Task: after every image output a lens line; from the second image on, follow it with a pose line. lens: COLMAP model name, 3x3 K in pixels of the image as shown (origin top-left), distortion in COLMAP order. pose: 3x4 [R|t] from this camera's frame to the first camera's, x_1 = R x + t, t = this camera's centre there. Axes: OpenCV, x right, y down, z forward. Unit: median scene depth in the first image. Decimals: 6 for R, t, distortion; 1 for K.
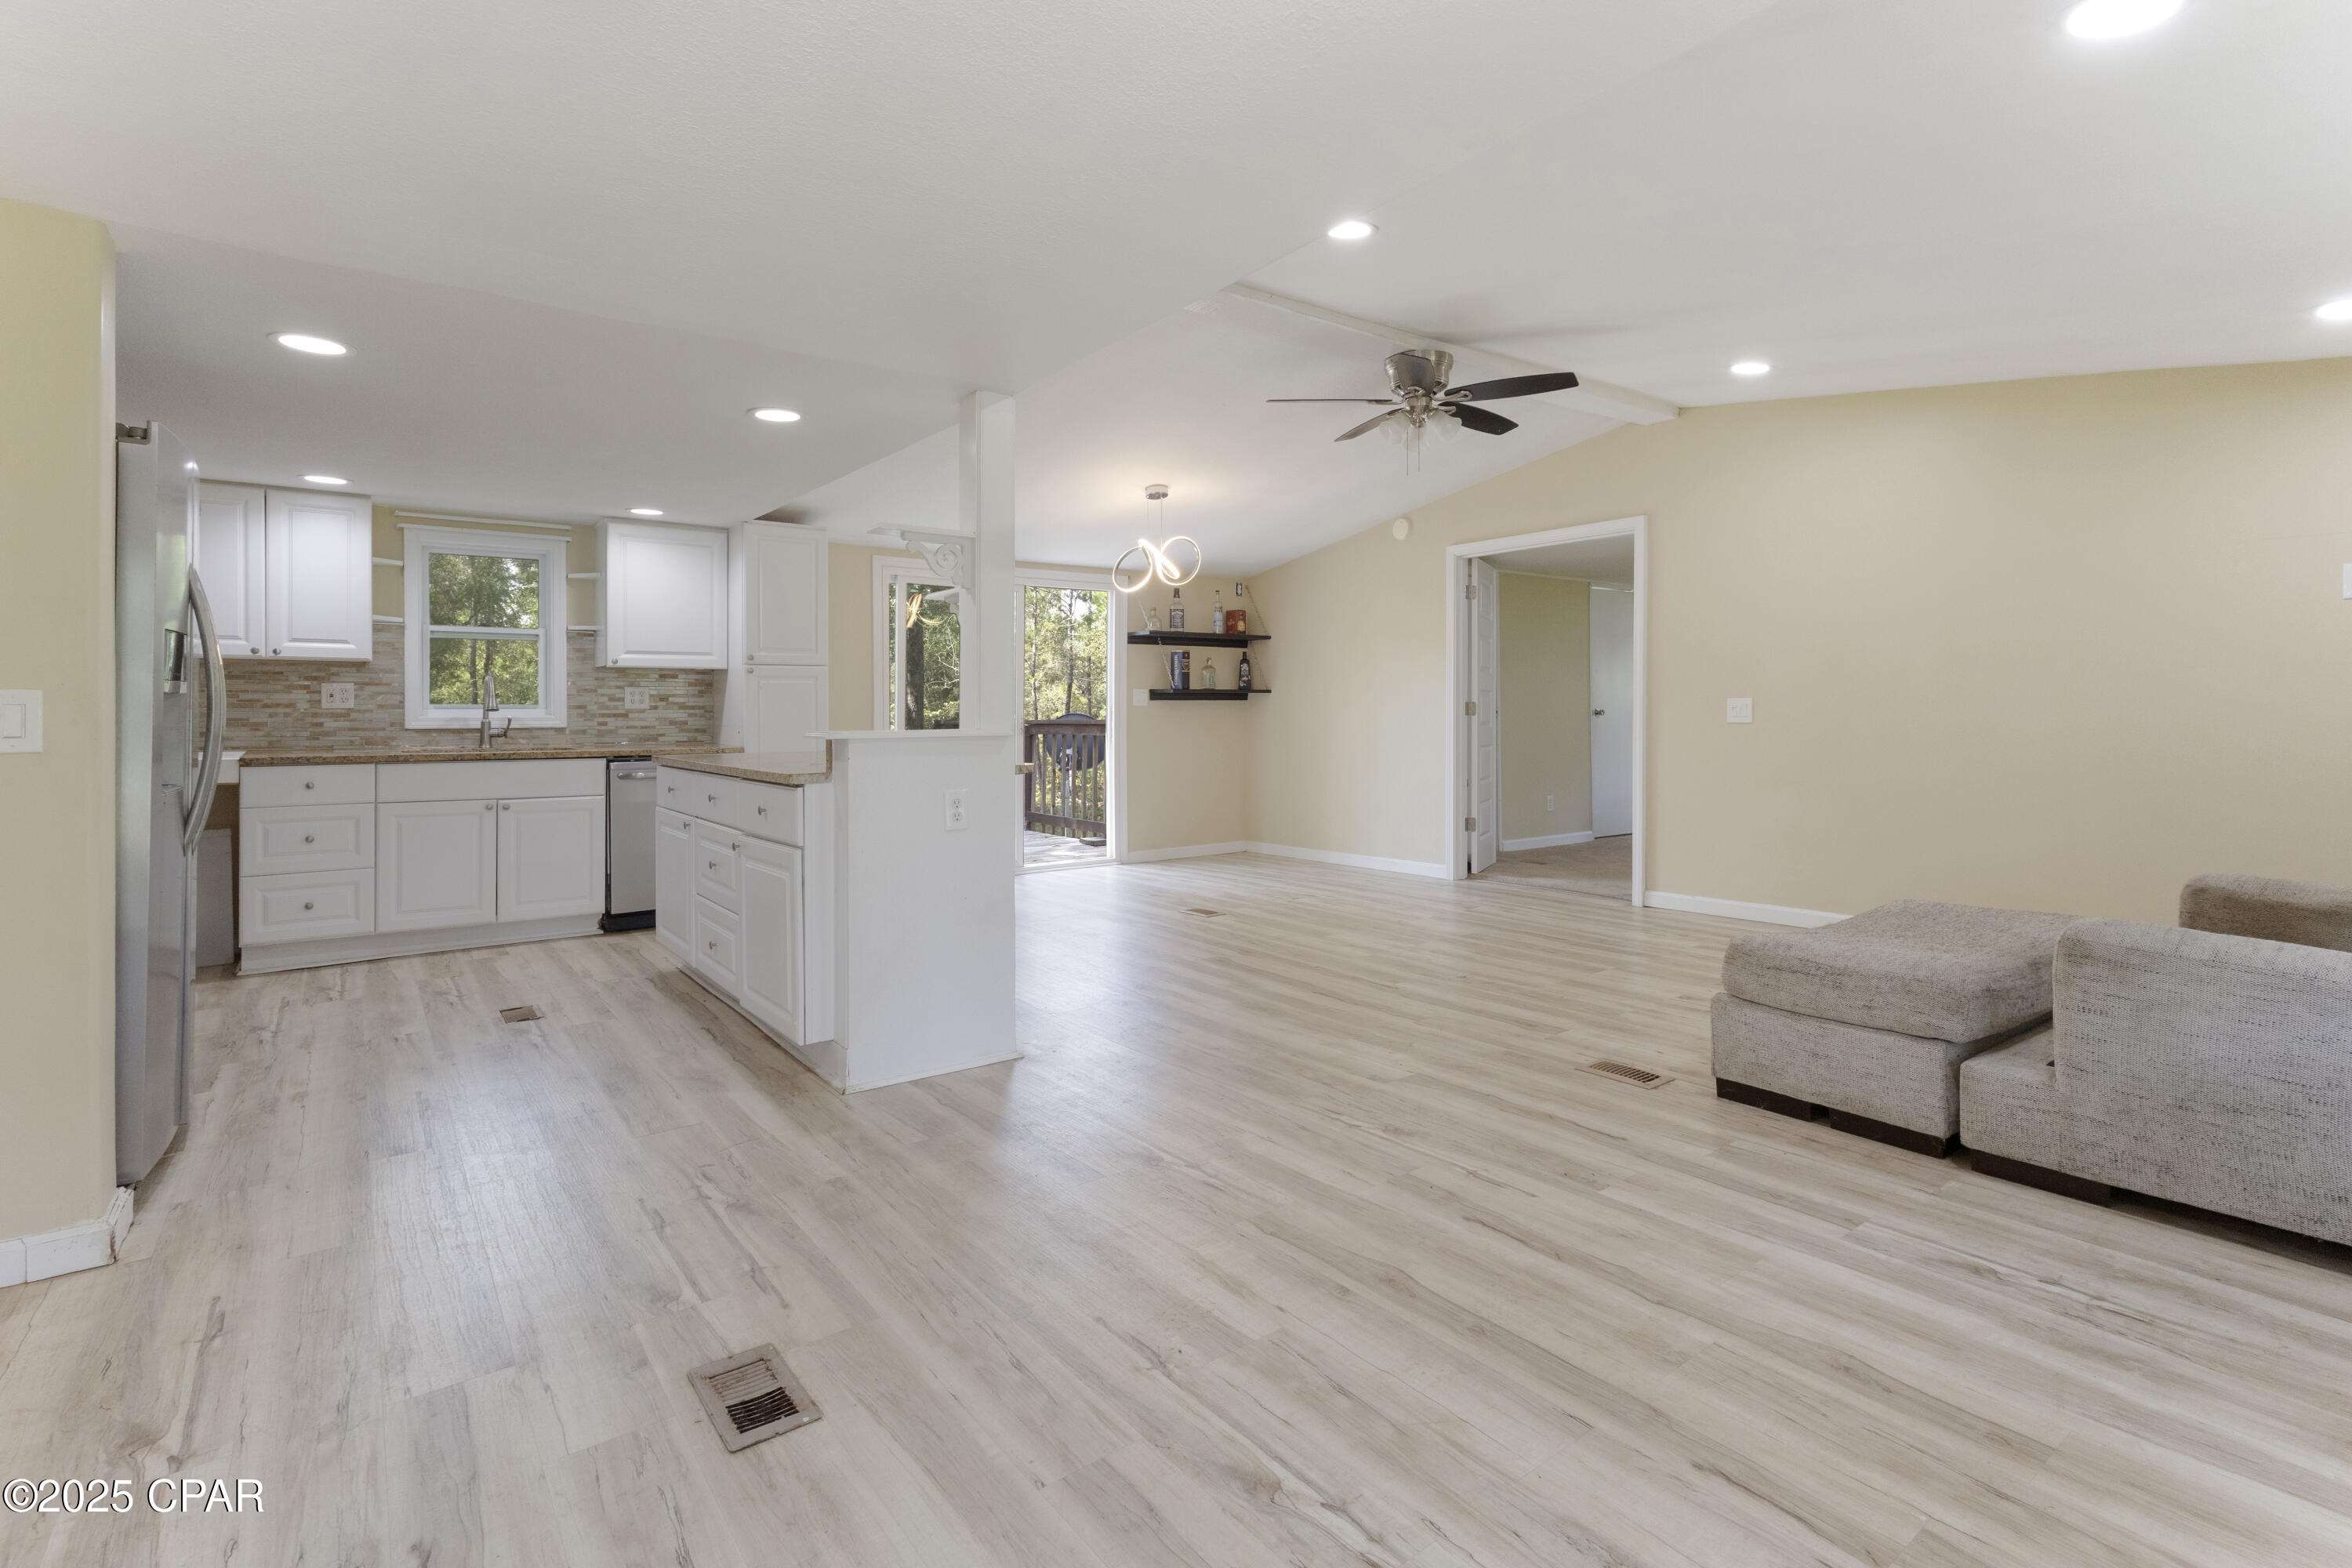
lens RADIAL K [[1102.5, 0, 1173.0], [0, 1102.5, 730.8], [0, 0, 1]] dist [0.000911, 0.000558]
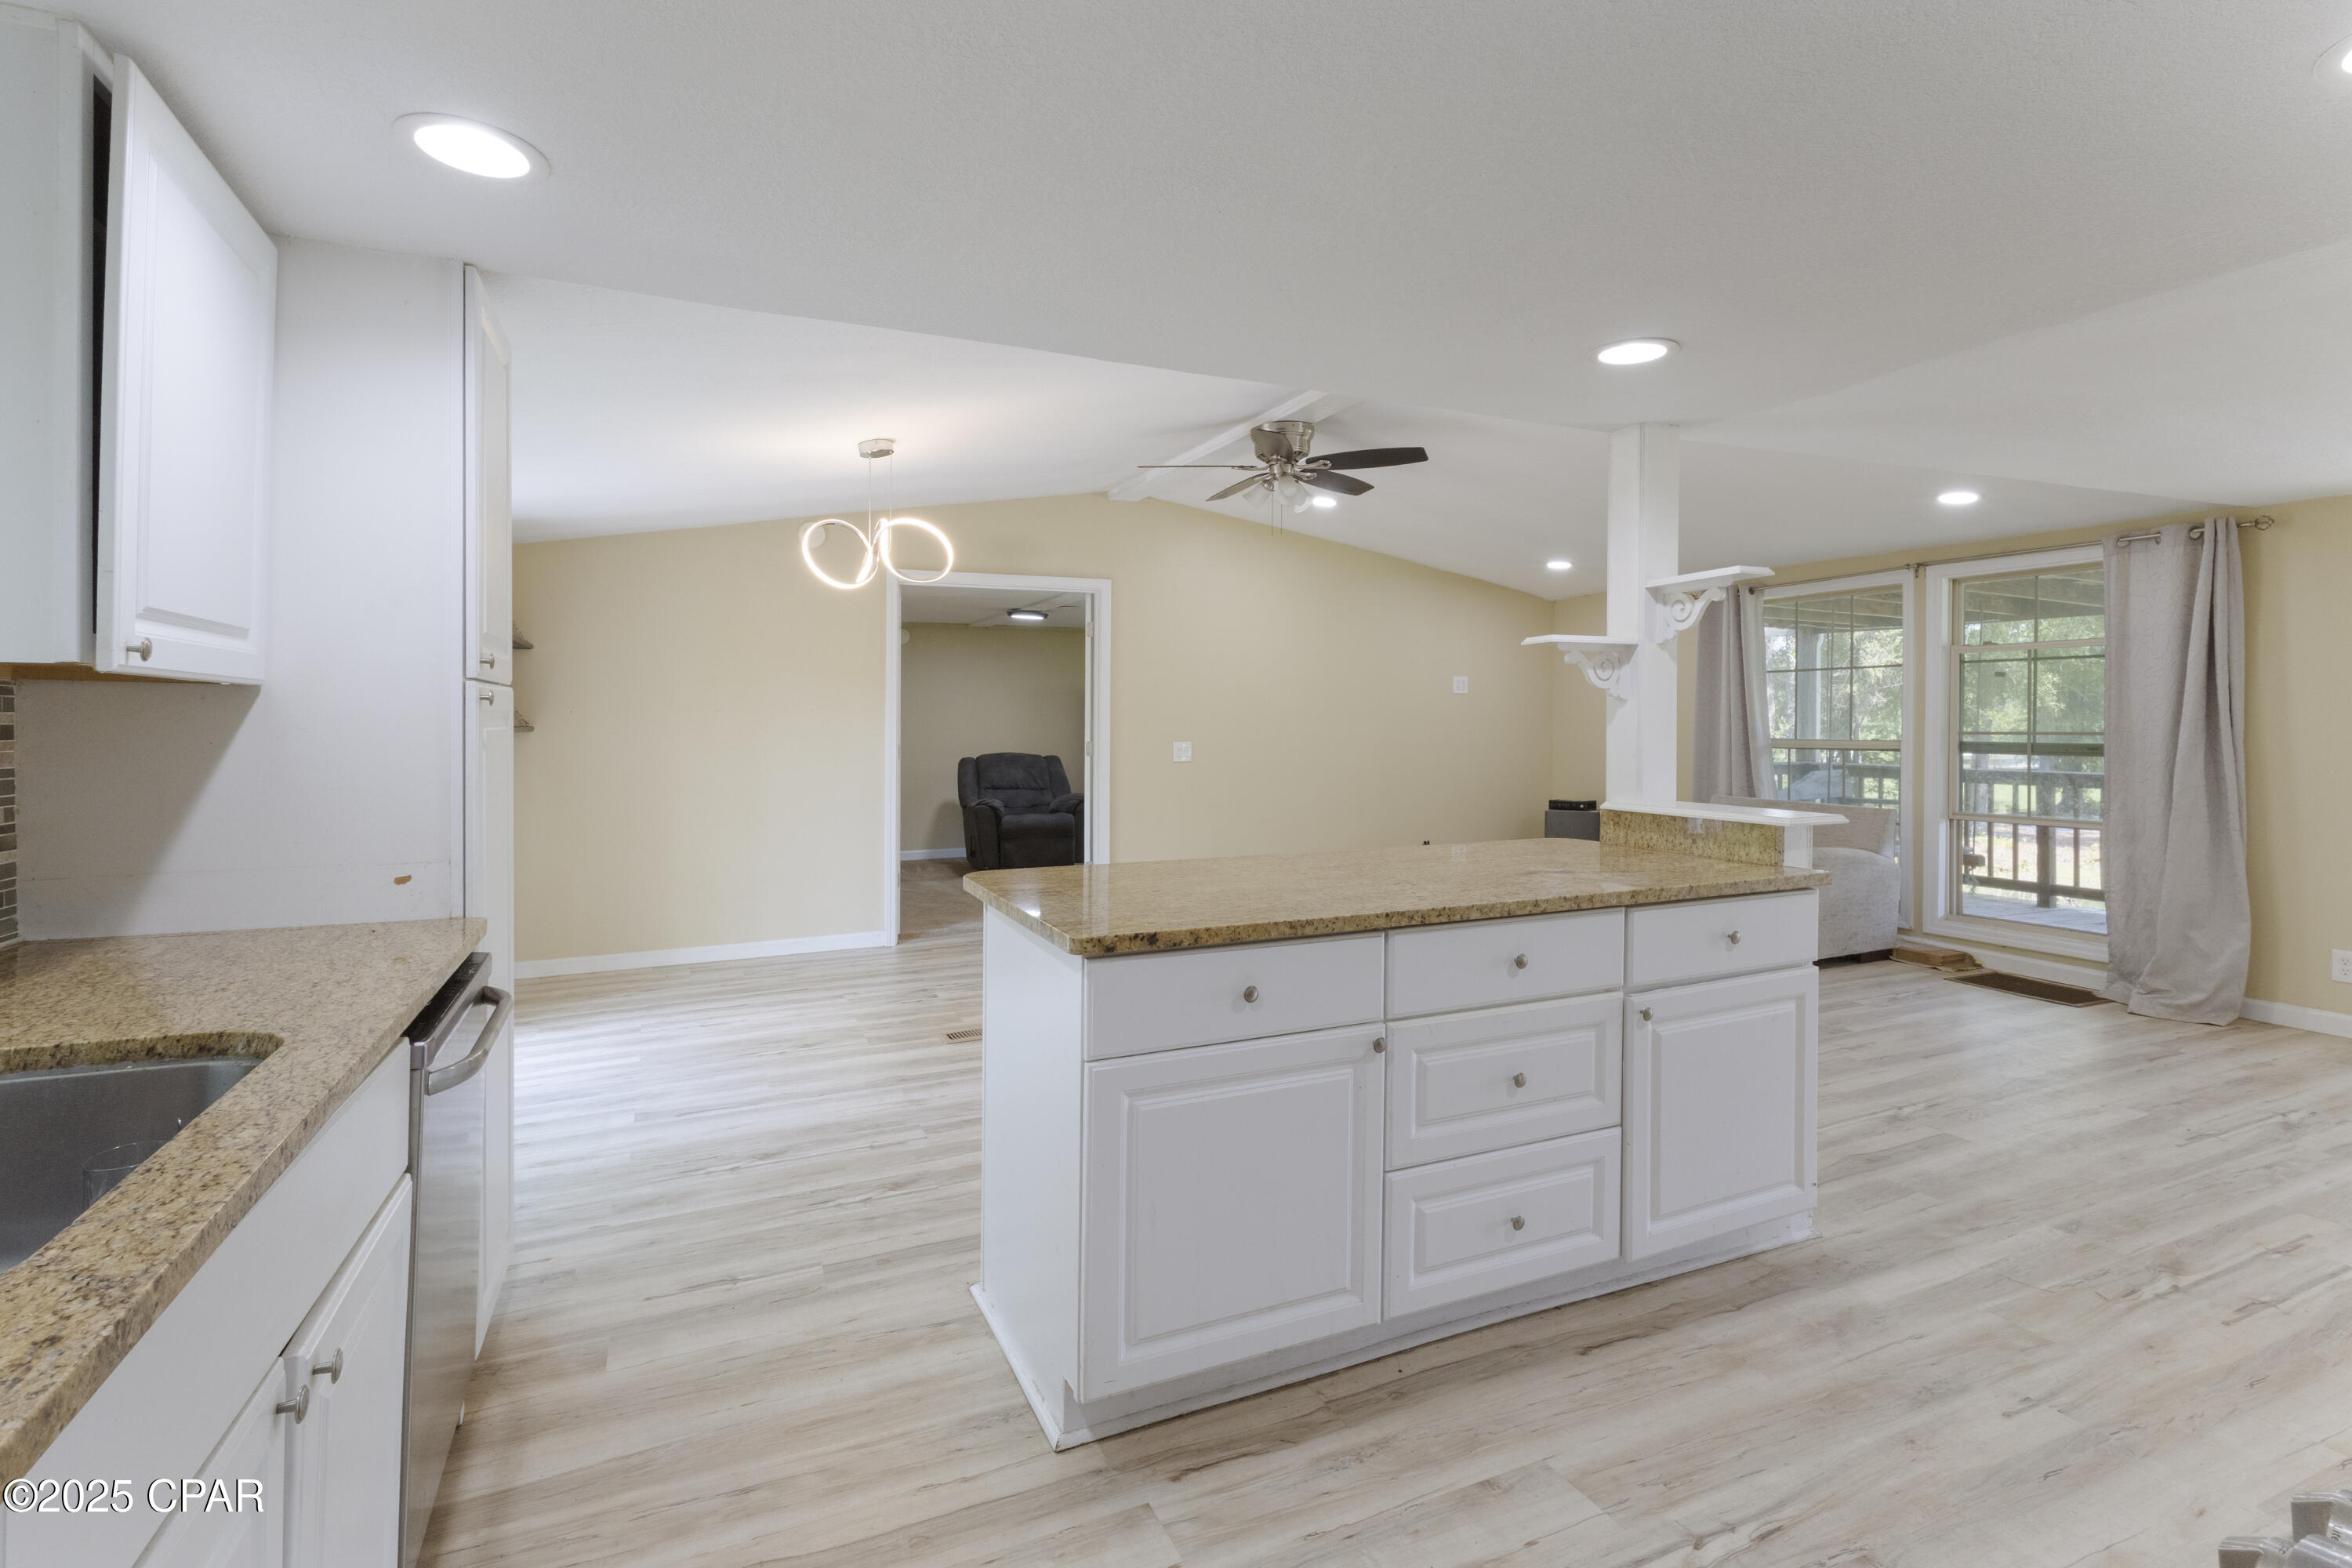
lens RADIAL K [[1102.5, 0, 1173.0], [0, 1102.5, 730.8], [0, 0, 1]] dist [0.000911, 0.000558]
pose [[0.222680, -0.016471, 0.974752, -0.732538], [0.012899, 0.999820, 0.013948, -0.048622], [-0.974806, 0.009468, 0.222853, 0.763608]]
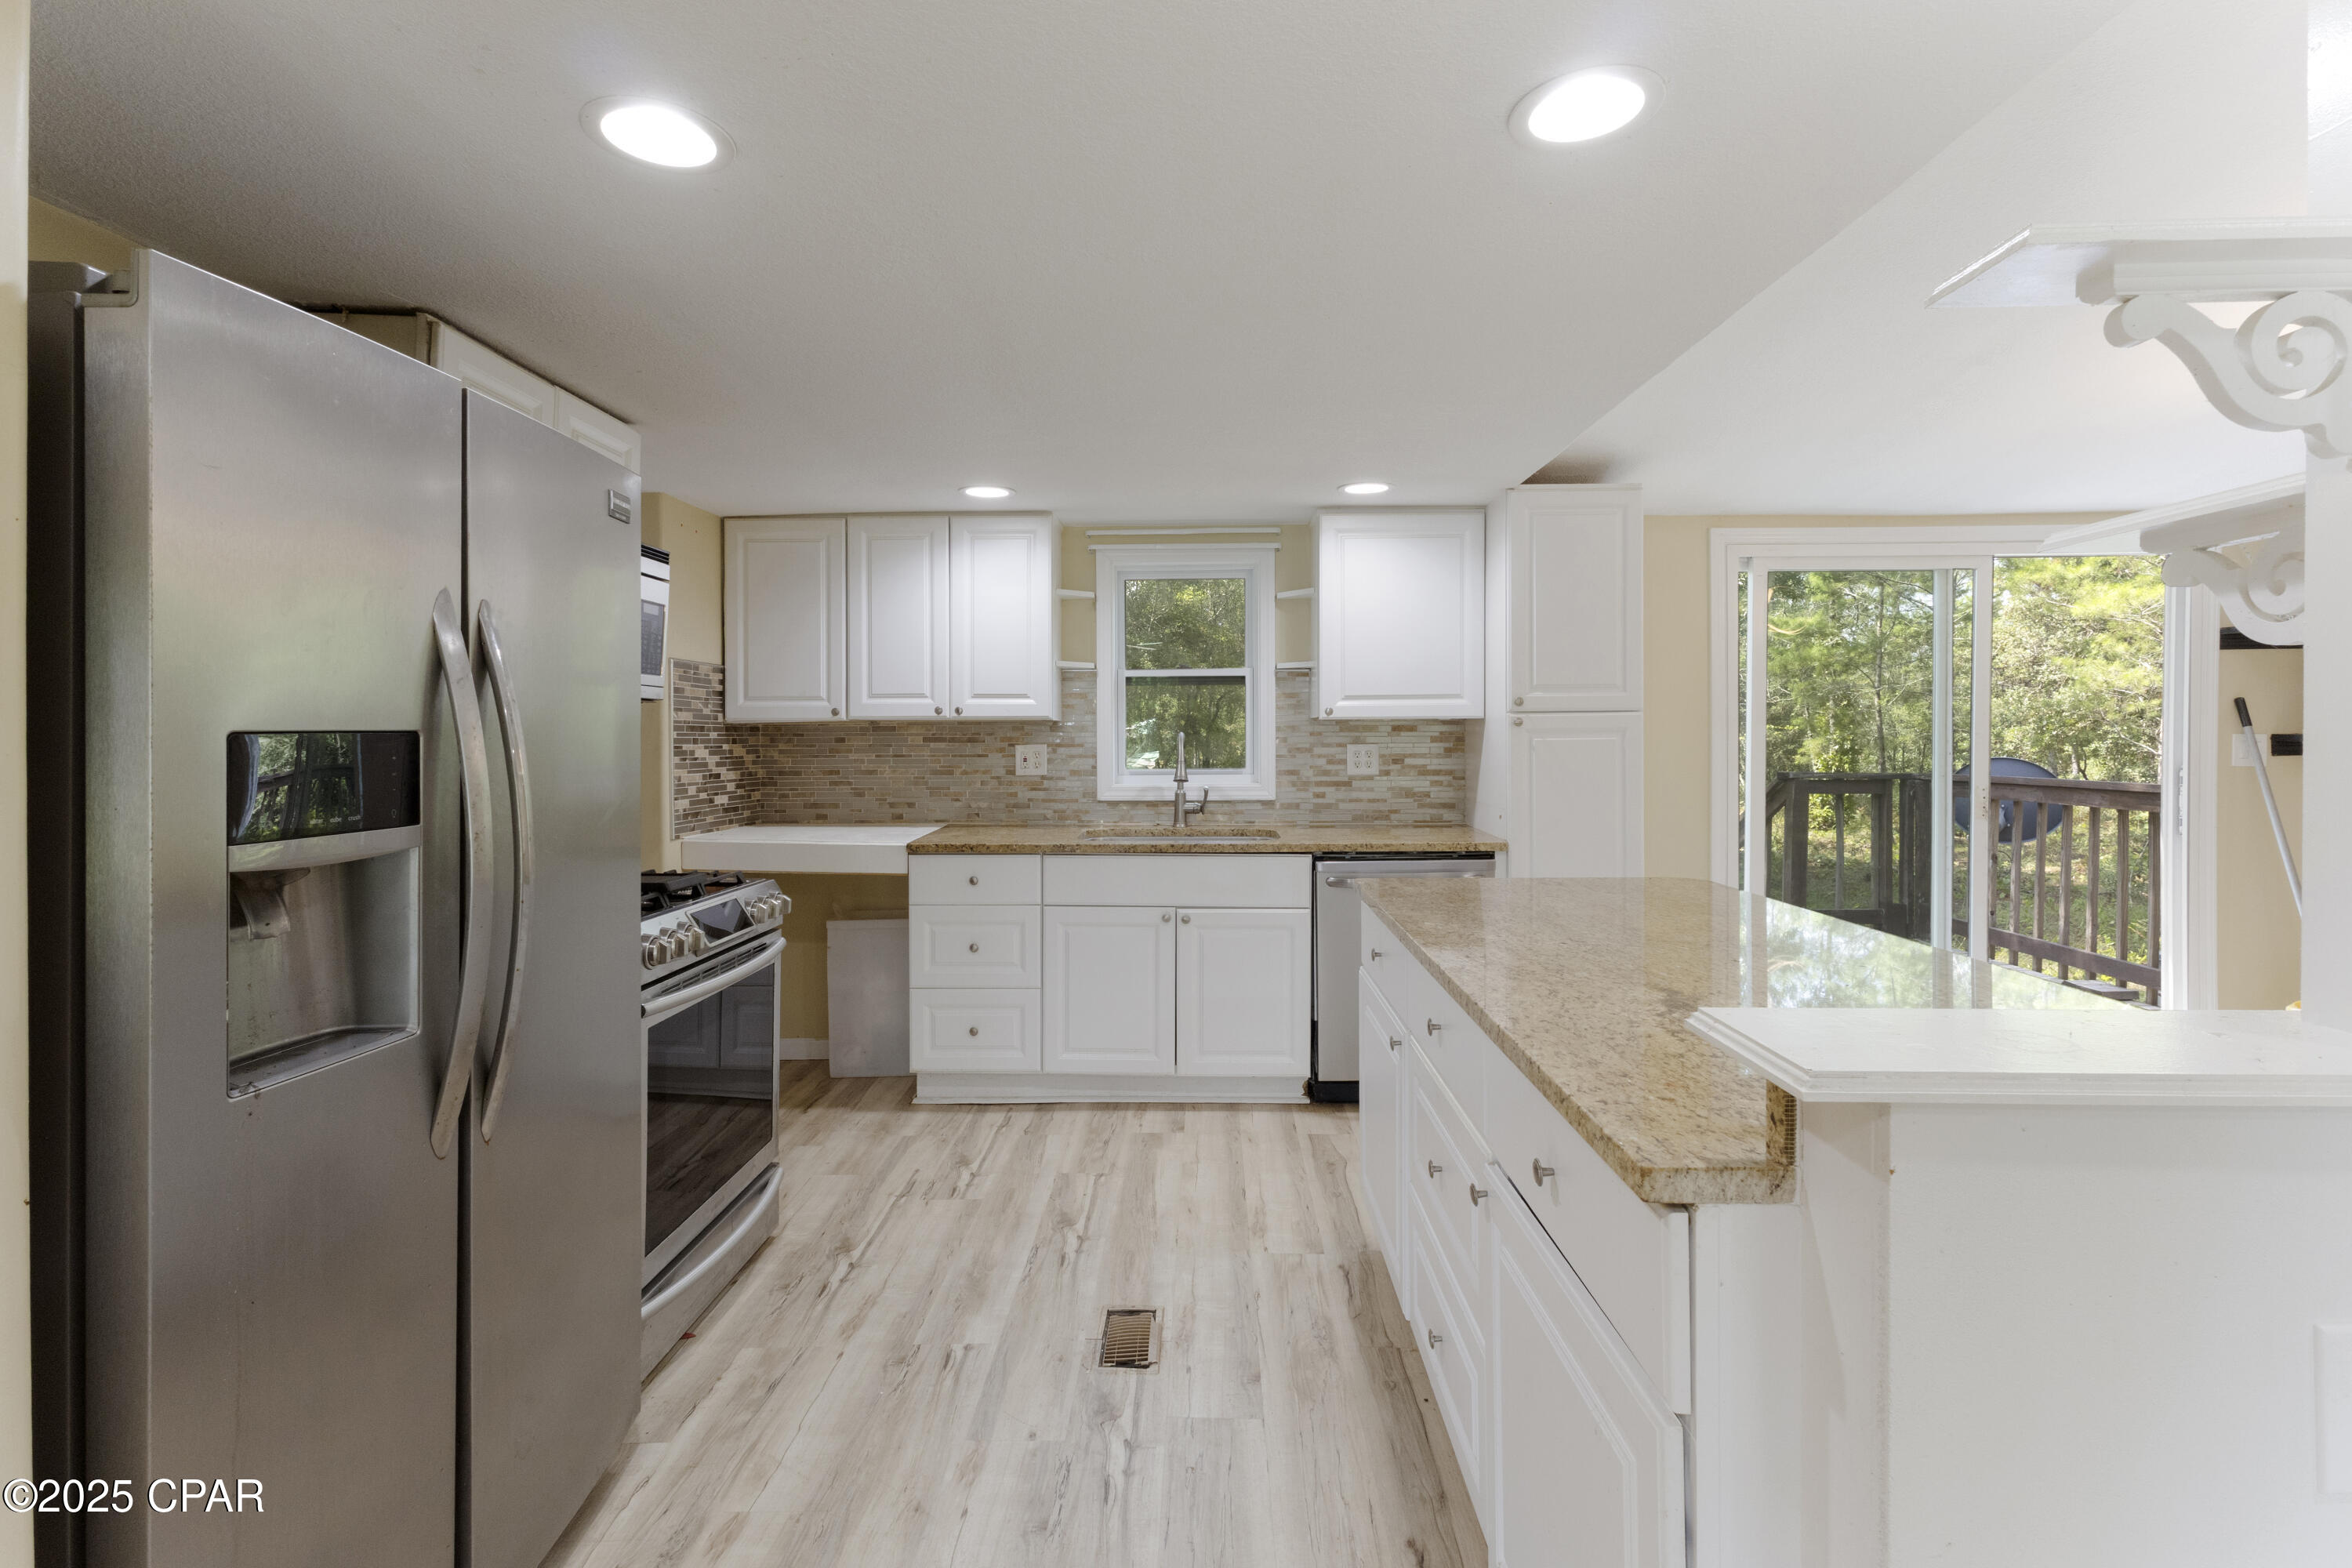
lens RADIAL K [[1102.5, 0, 1173.0], [0, 1102.5, 730.8], [0, 0, 1]] dist [0.000911, 0.000558]
pose [[0.783610, -0.002658, -0.621248, -0.155566], [-0.008056, 0.999863, -0.014439, -0.041685], [0.621201, 0.016319, 0.783481, 0.408014]]
